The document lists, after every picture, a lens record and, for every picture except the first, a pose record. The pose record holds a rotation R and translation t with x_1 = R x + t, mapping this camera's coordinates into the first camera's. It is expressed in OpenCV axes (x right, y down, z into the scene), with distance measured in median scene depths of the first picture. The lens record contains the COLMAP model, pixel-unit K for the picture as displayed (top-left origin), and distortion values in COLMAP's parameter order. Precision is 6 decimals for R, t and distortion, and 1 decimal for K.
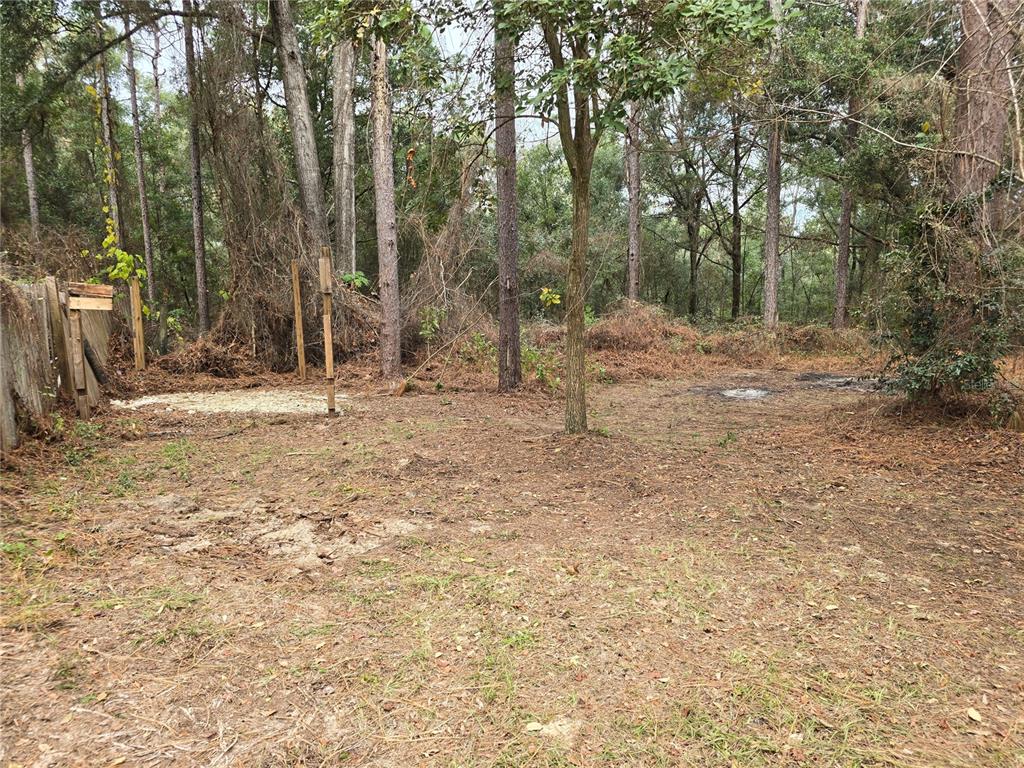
lens RADIAL K [[693.4, 0, 519.7], [0, 693.4, 385.9], [0, 0, 1]] dist [0.058446, -0.046568]
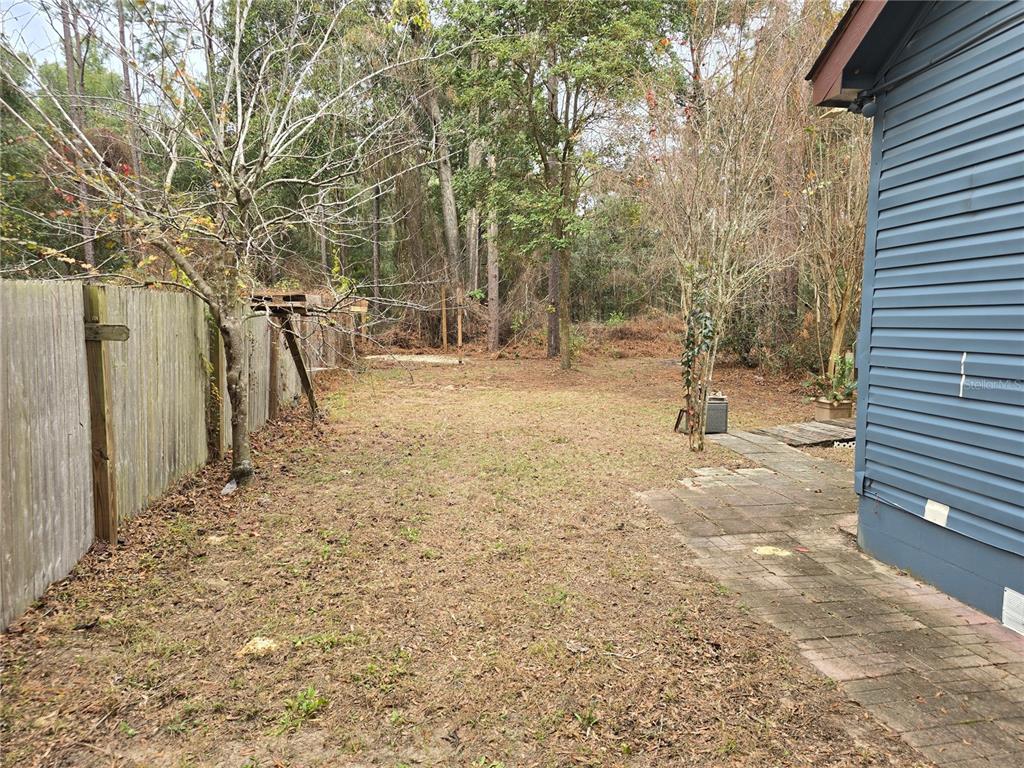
lens RADIAL K [[693.4, 0, 519.7], [0, 693.4, 385.9], [0, 0, 1]] dist [0.058446, -0.046568]
pose [[0.983848, 0.032049, -0.176111, 0.200517], [-0.032831, 0.999460, -0.001530, 0.077423], [0.175967, 0.007287, 0.984369, -0.743586]]
